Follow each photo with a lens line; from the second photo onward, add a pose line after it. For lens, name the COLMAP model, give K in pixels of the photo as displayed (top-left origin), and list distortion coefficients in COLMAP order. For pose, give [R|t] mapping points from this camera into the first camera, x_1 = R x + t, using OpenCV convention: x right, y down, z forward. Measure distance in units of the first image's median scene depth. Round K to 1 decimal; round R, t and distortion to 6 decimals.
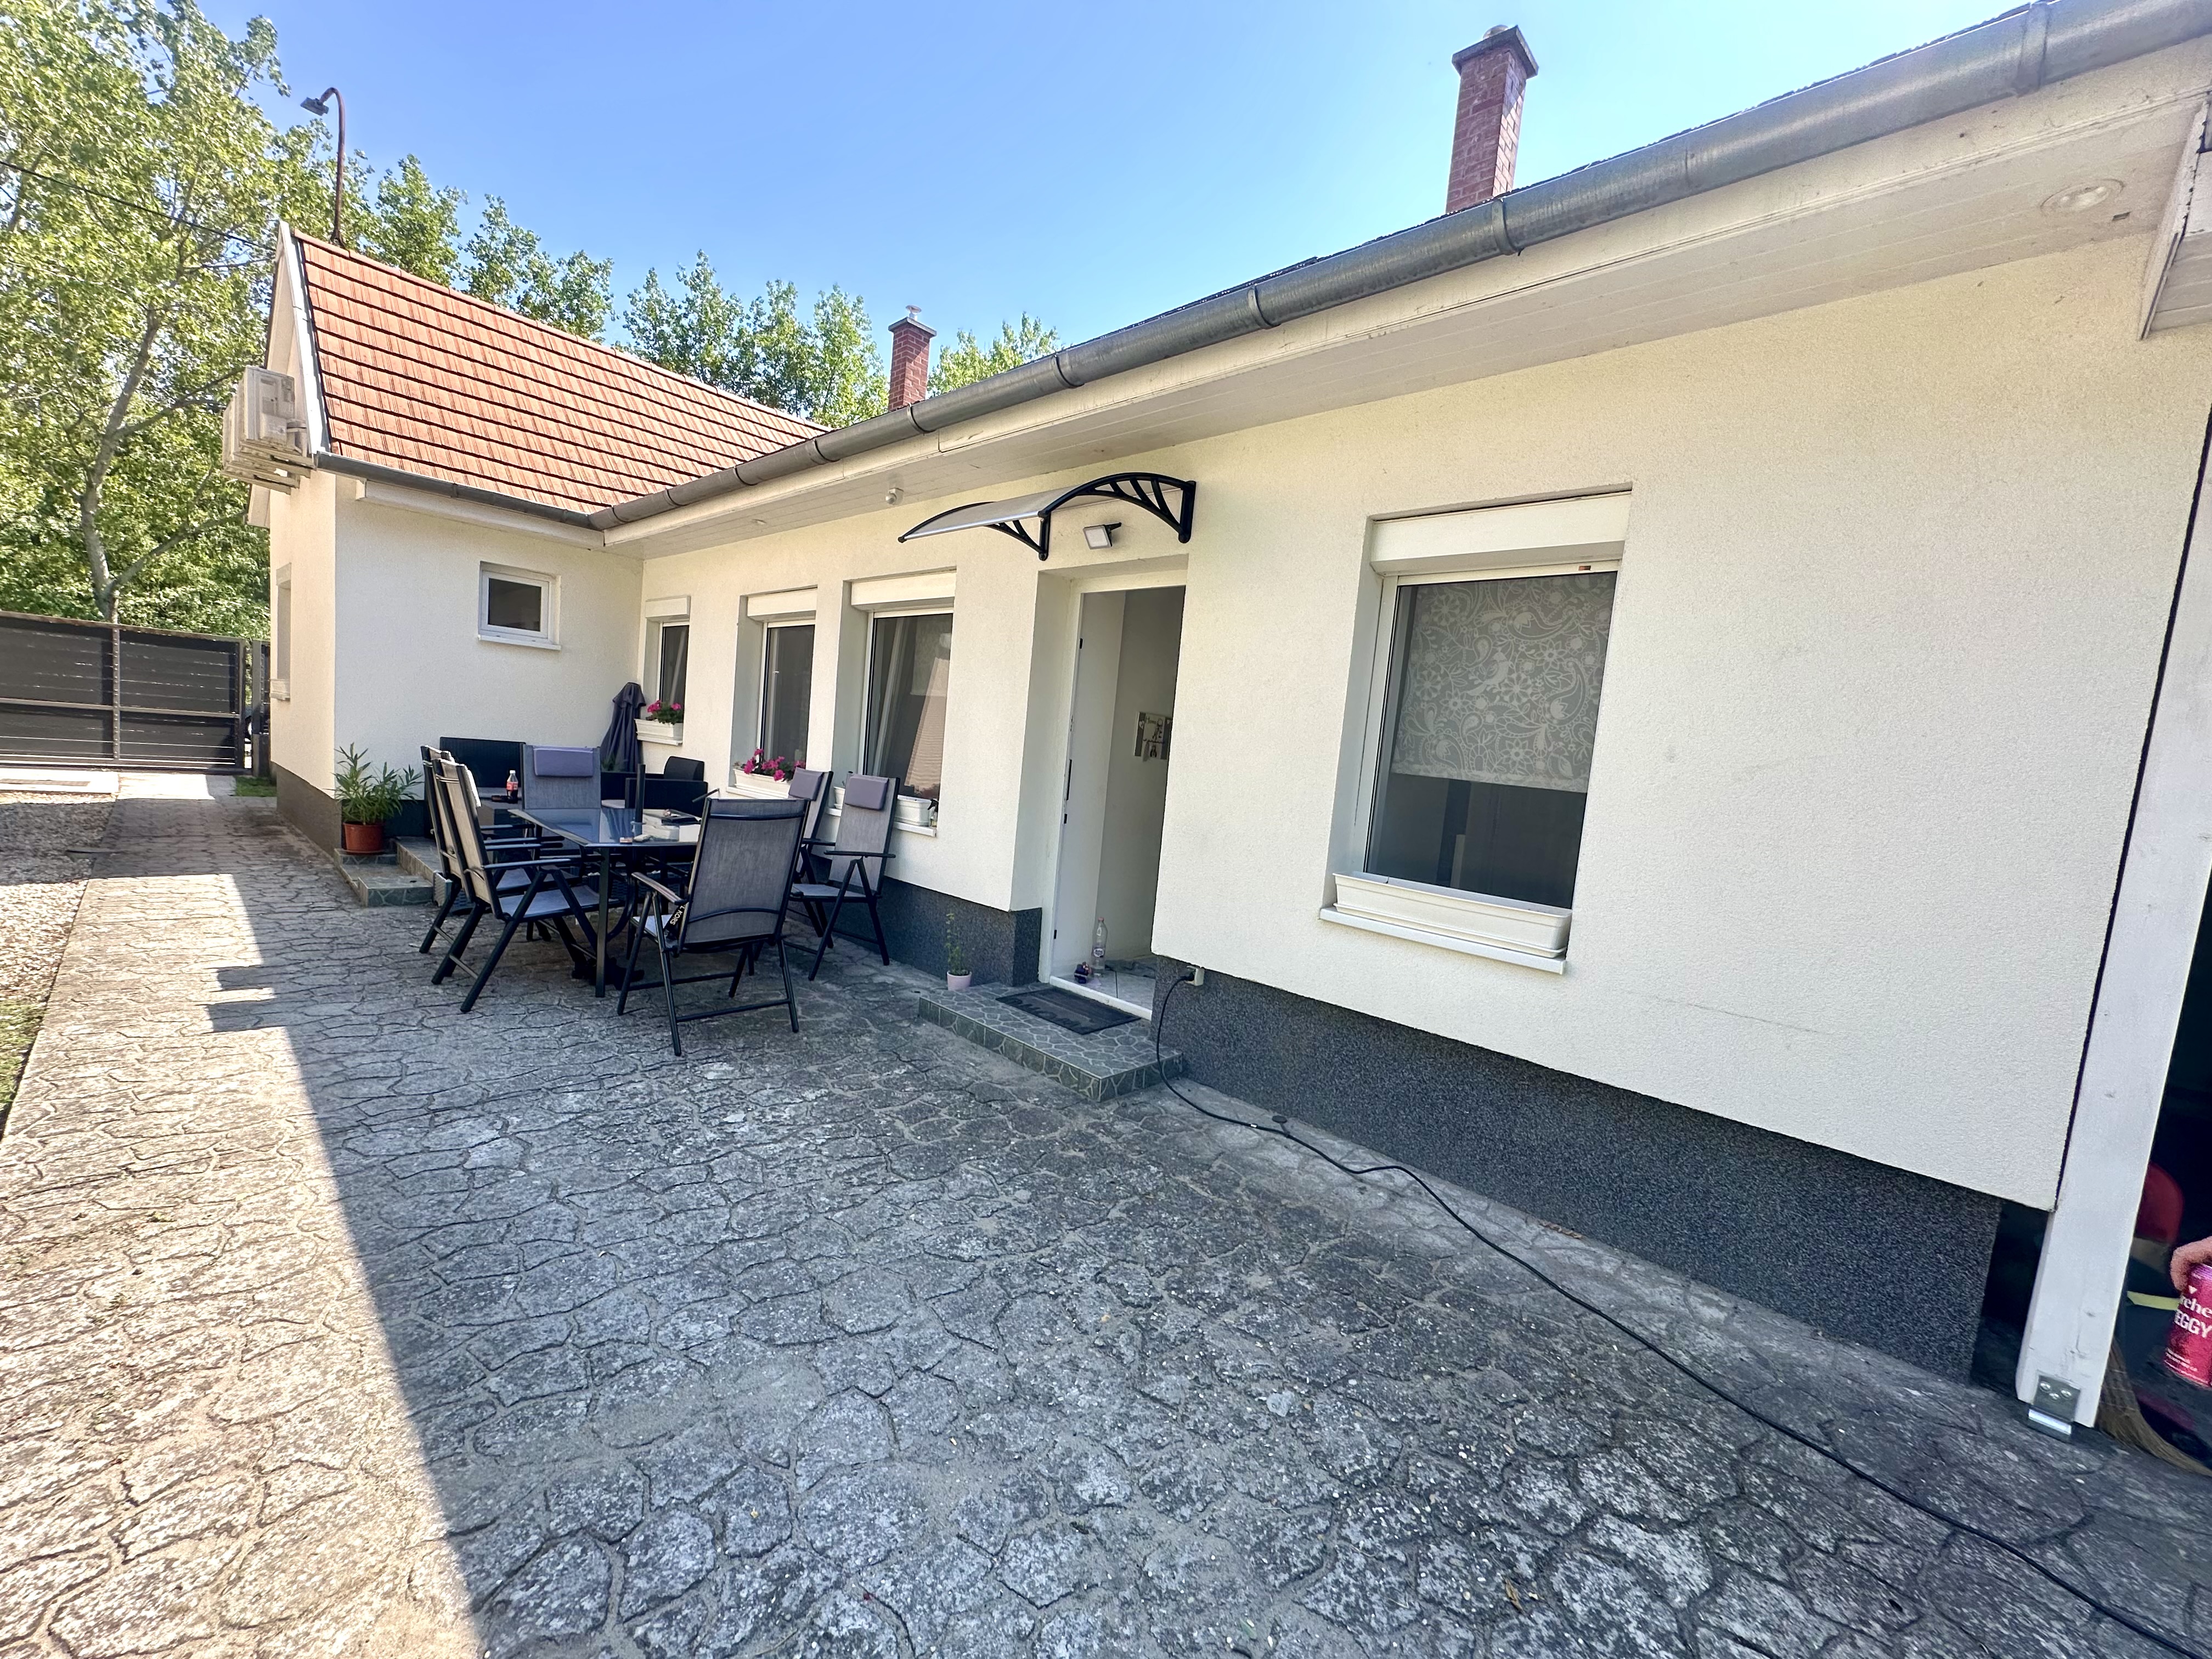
lens RADIAL K [[873.0, 0, 1113.5], [0, 873.0, 829.3], [0, 0, 1]] dist [-0.003801, 0.000637]
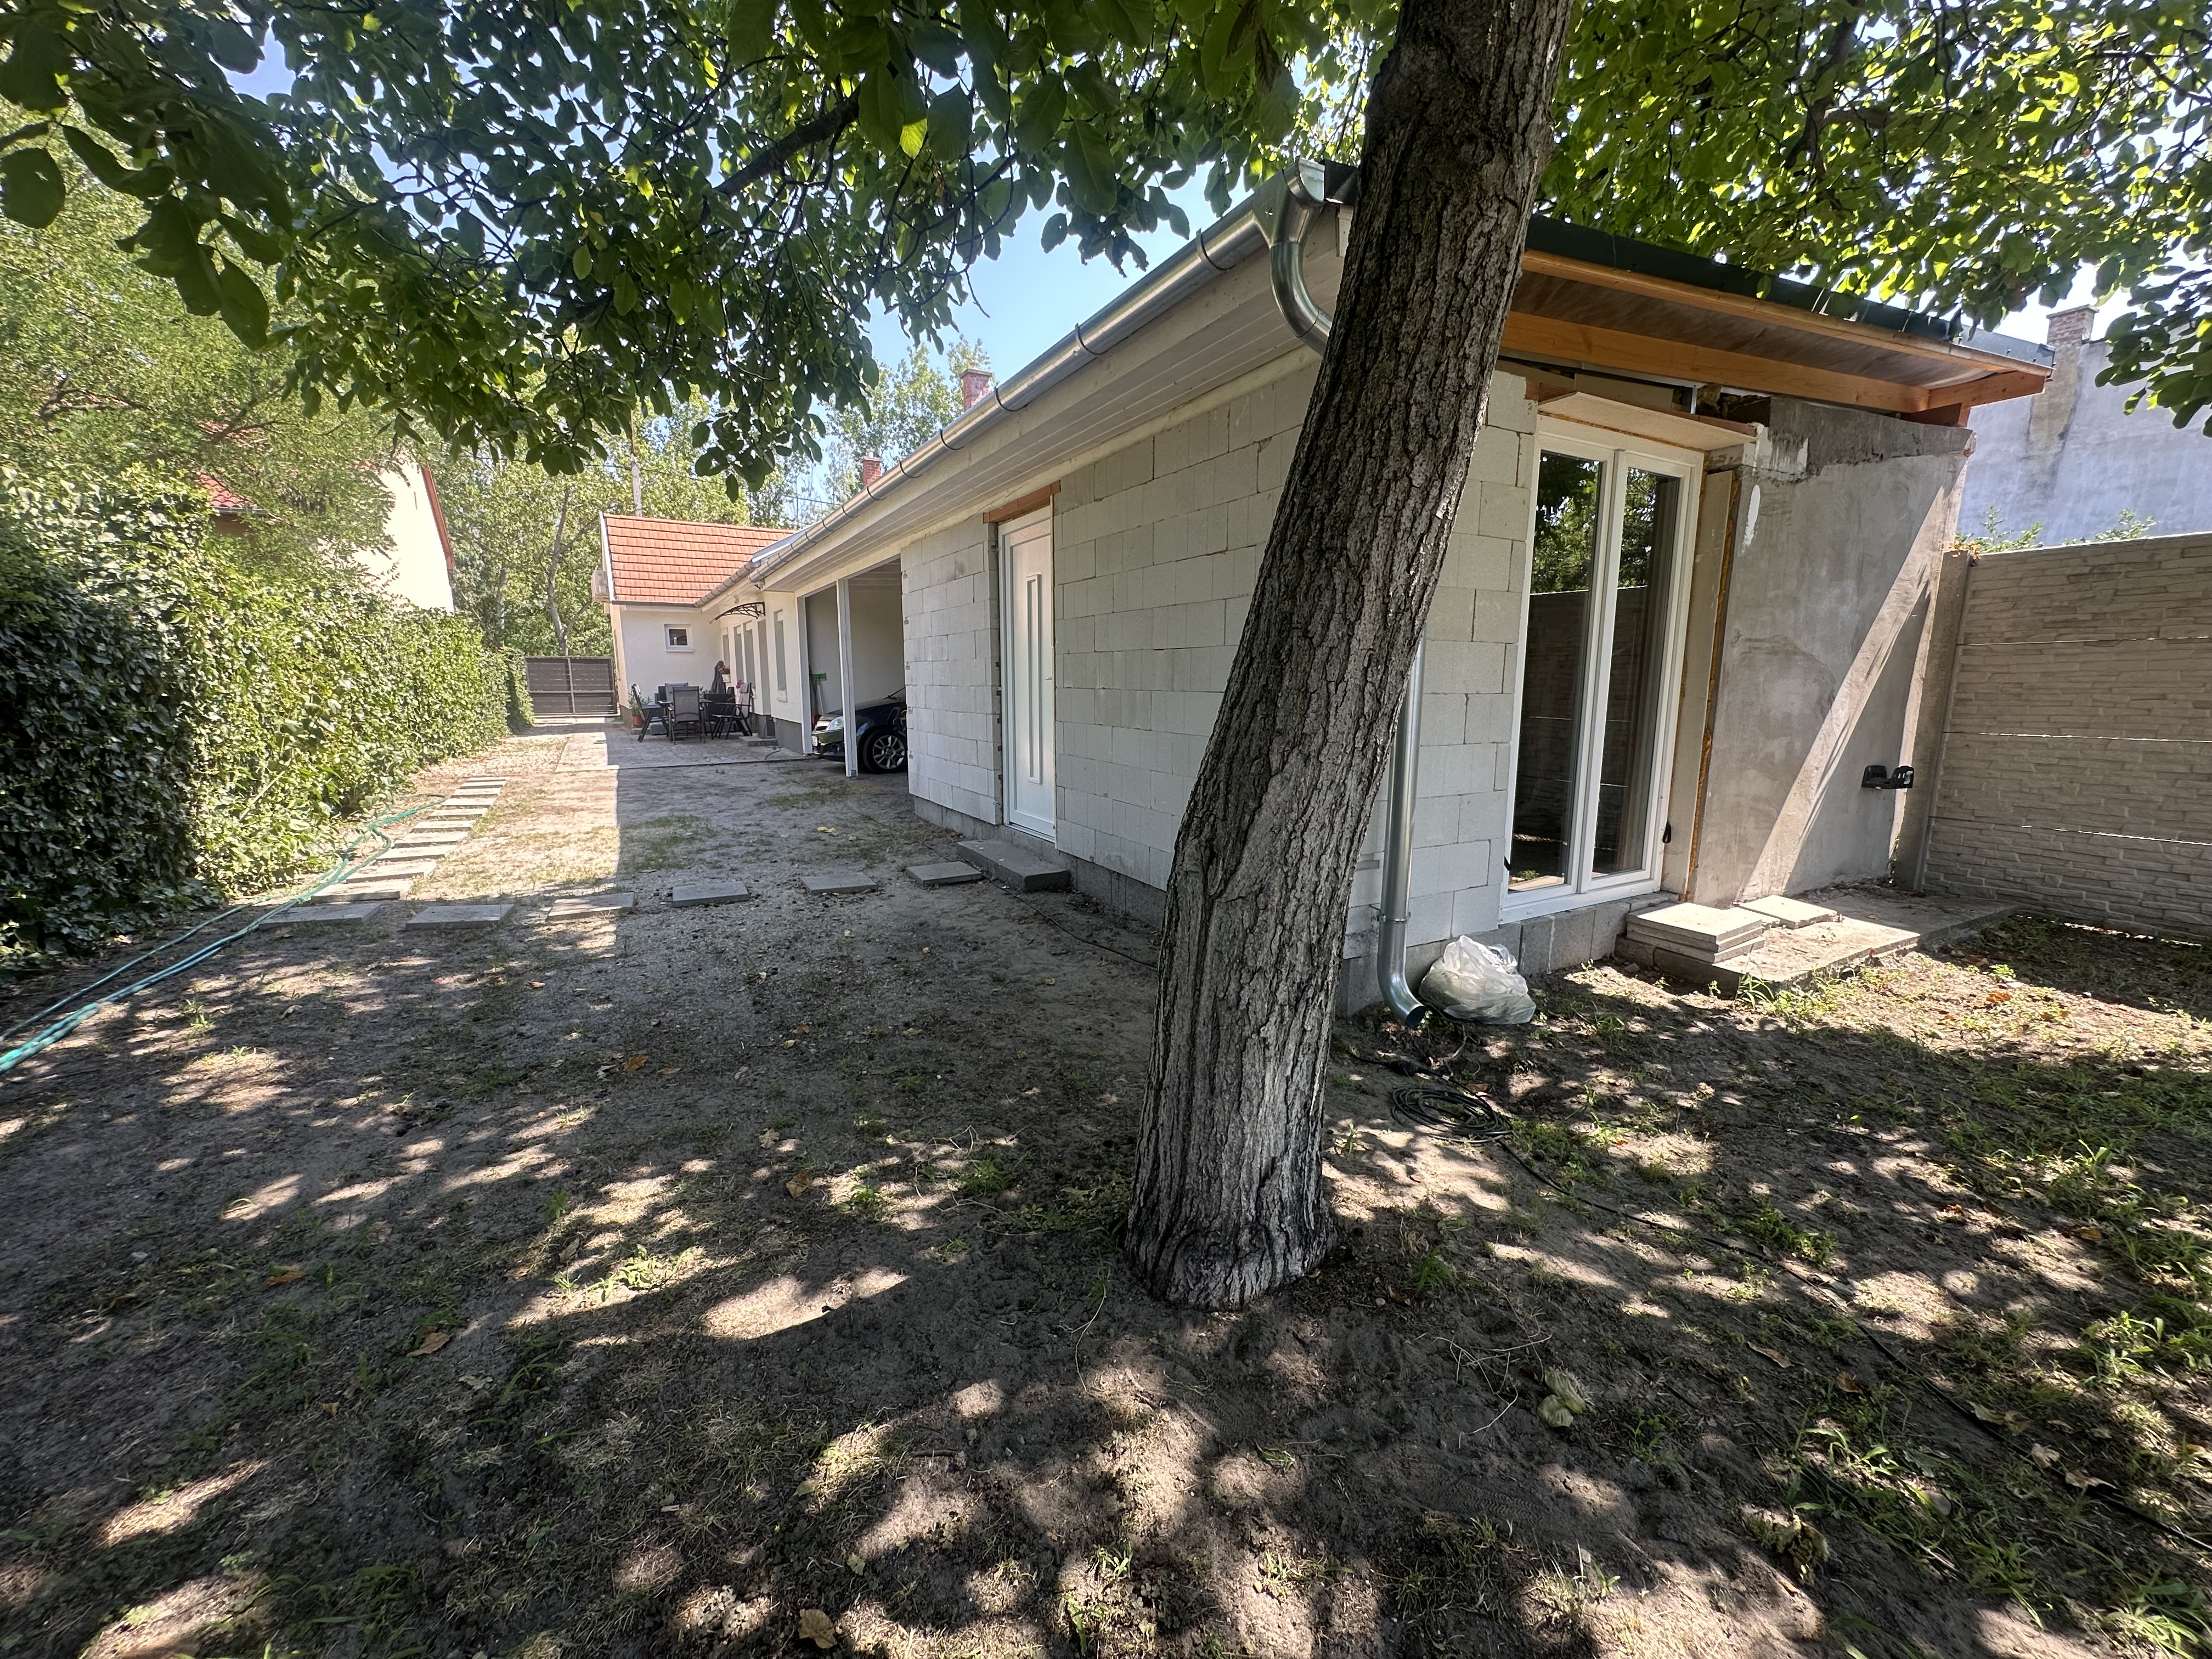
lens RADIAL K [[873.0, 0, 1107.4], [0, 873.0, 832.5], [0, 0, 1]] dist [-0.003801, 0.000637]
pose [[0.950628, -0.038213, -0.307973, 1.416283], [0.061077, 0.996018, 0.064942, 0.260096], [0.304265, -0.080546, 0.949176, -1.248661]]
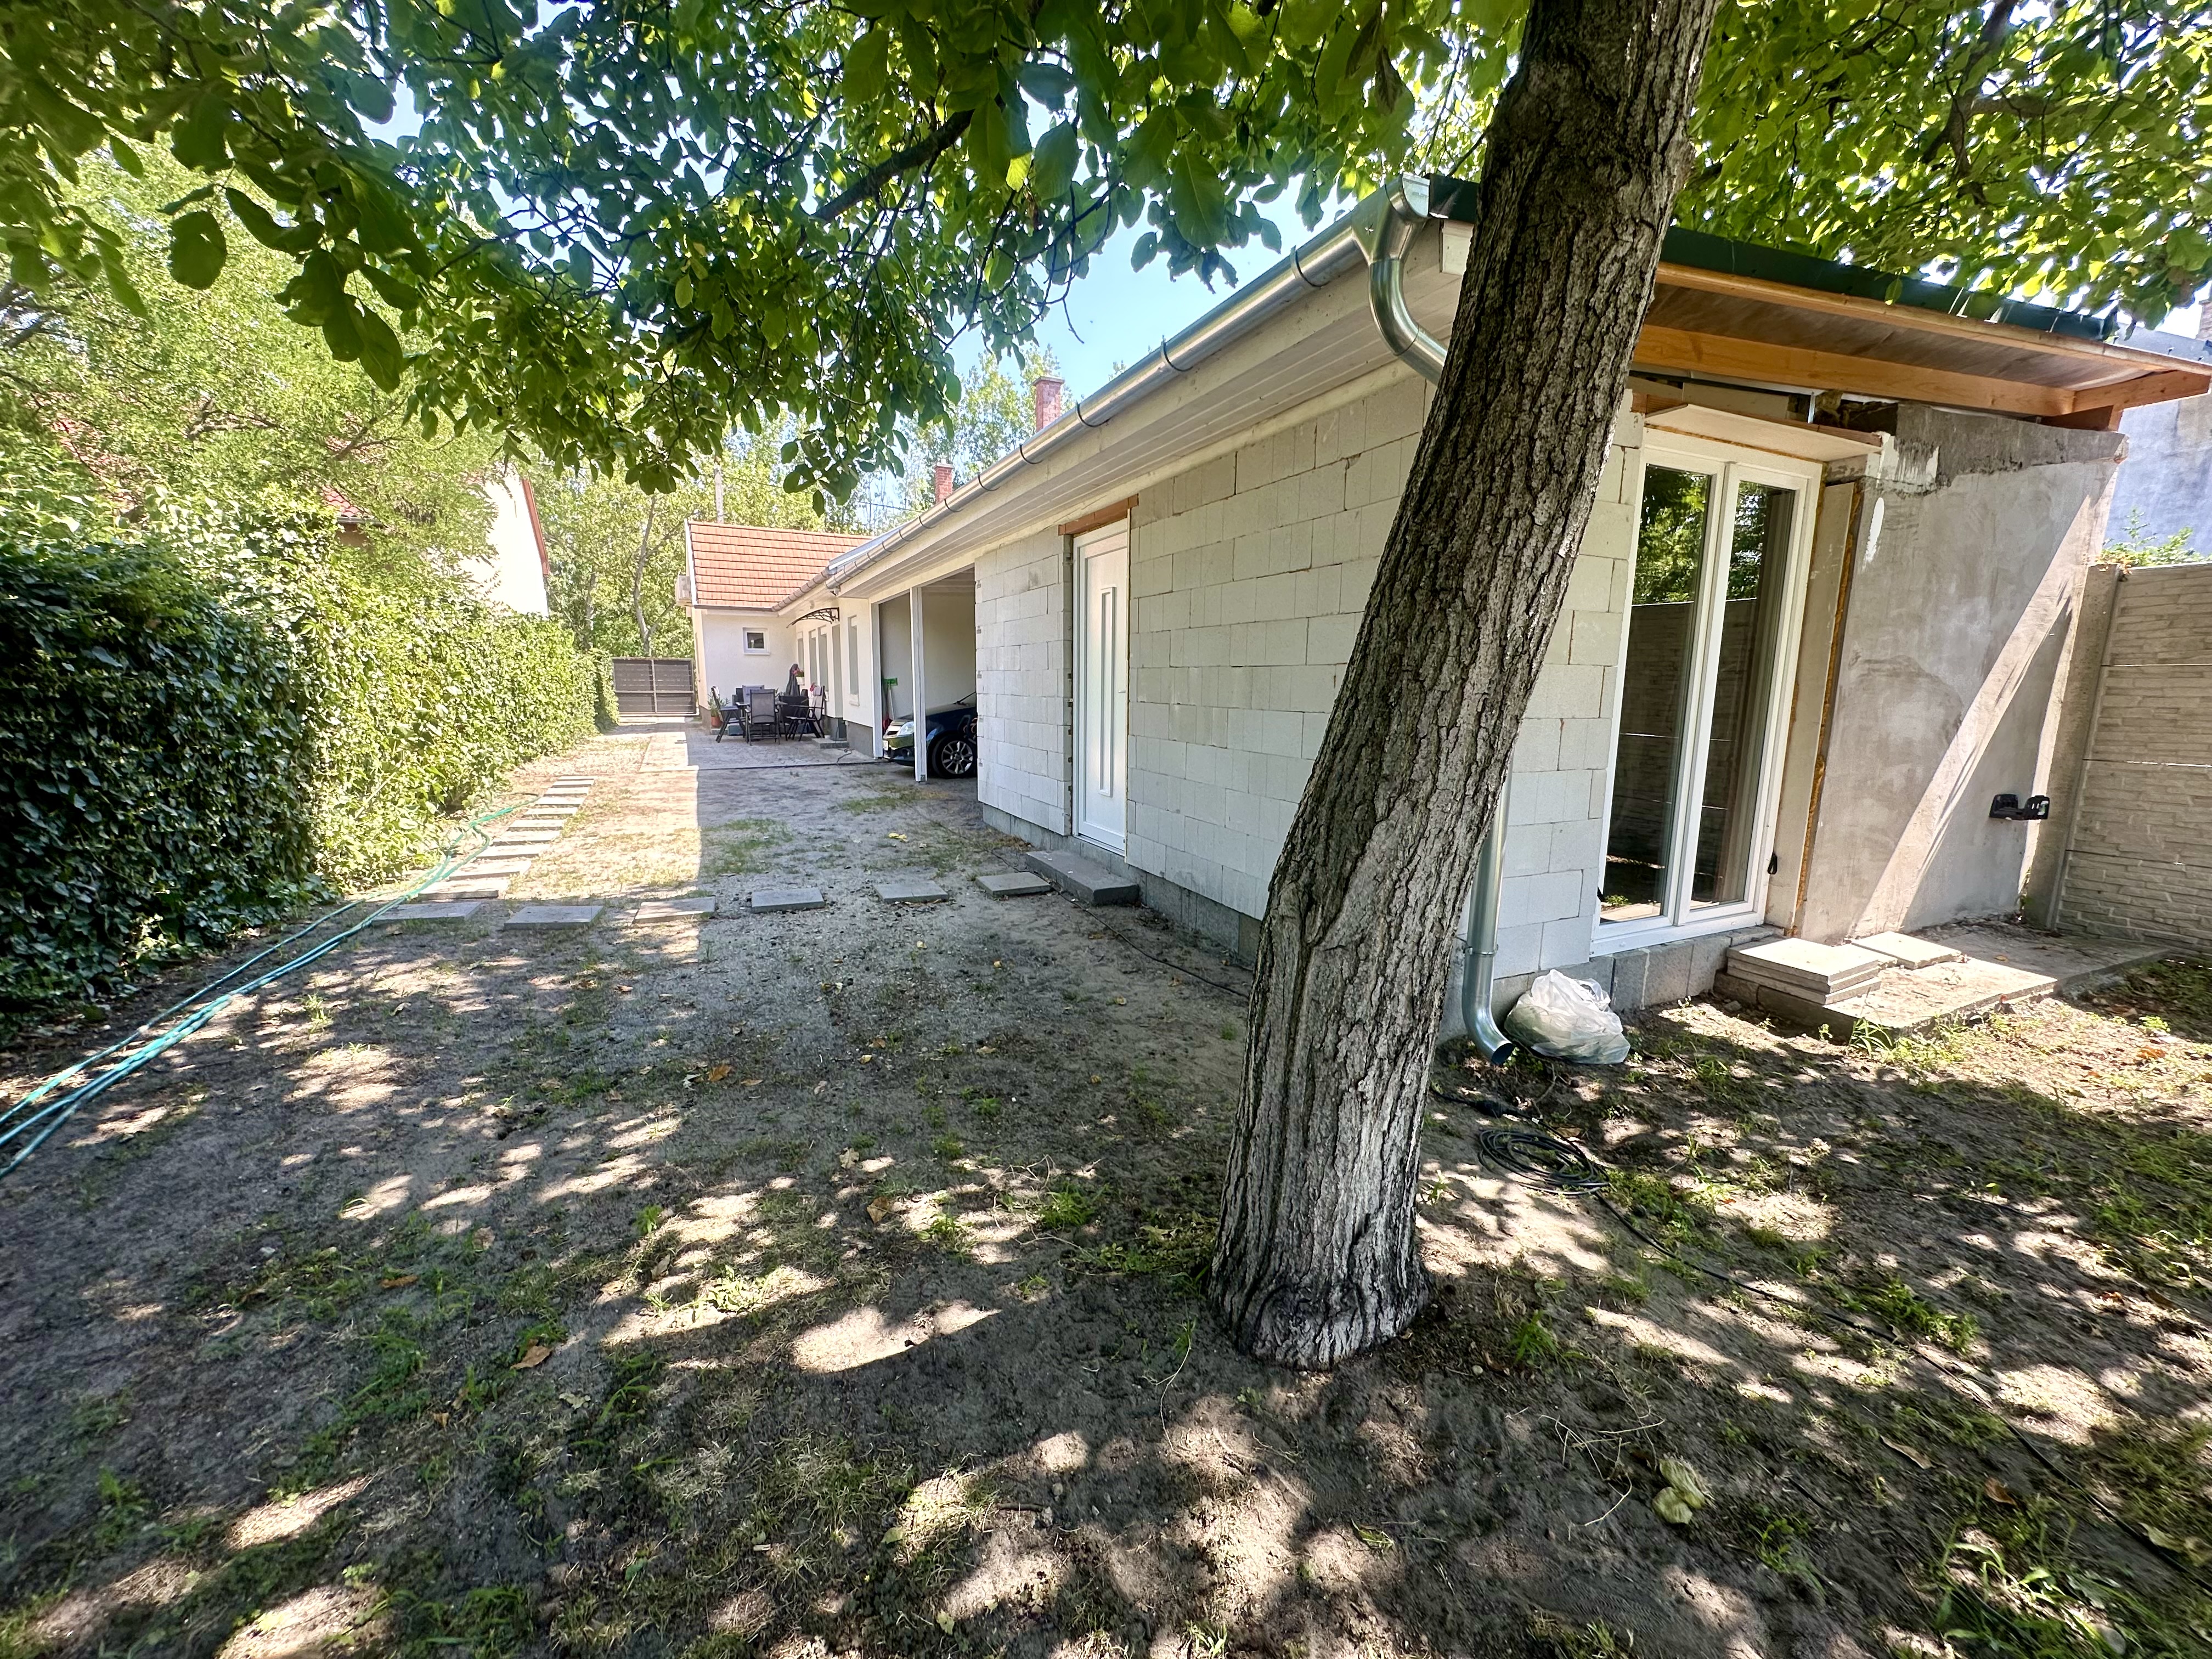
lens RADIAL K [[873.0, 0, 1109.3], [0, 873.0, 832.8], [0, 0, 1]] dist [-0.003801, 0.000637]
pose [[0.928581, -0.020570, -0.370558, 1.407805], [0.045596, 0.997222, 0.058903, 0.250890], [0.368317, -0.071592, 0.926940, -1.247291]]
